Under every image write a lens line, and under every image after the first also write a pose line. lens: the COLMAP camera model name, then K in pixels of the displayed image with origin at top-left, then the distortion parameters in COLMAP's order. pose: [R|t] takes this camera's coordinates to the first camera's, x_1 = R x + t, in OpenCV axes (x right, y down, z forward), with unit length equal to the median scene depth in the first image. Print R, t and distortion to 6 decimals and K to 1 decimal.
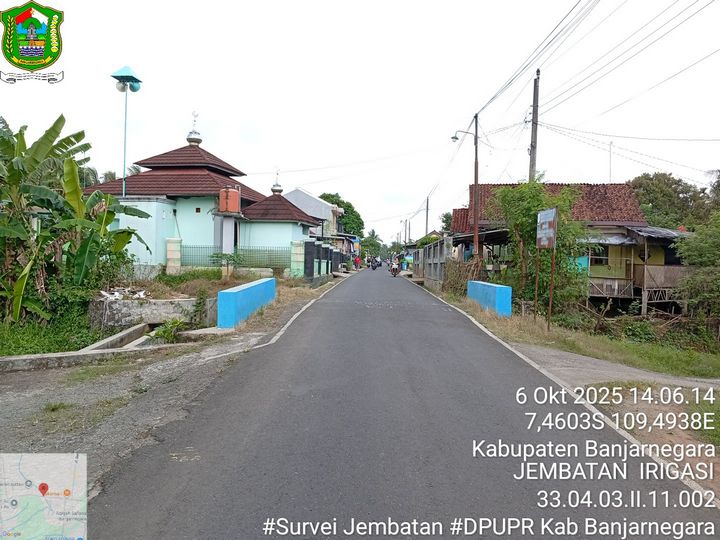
lens RADIAL K [[553.1, 0, 362.9], [0, 553.1, 268.3], [0, 0, 1]] dist [0.004494, -0.051497]
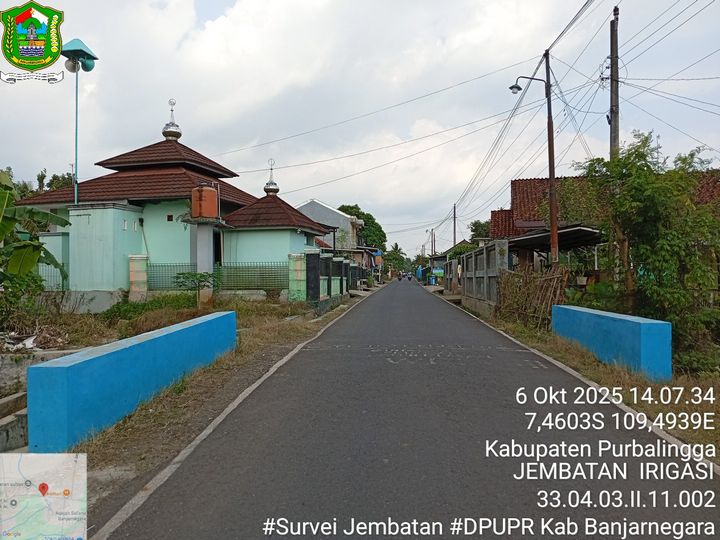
lens RADIAL K [[553.1, 0, 360.3], [0, 553.1, 269.1], [0, 0, 1]] dist [0.004494, -0.051497]
pose [[0.998417, -0.030180, -0.047456, 0.004308], [0.028966, 0.999240, -0.026073, -0.005125], [0.048206, 0.024657, 0.998533, 0.235626]]
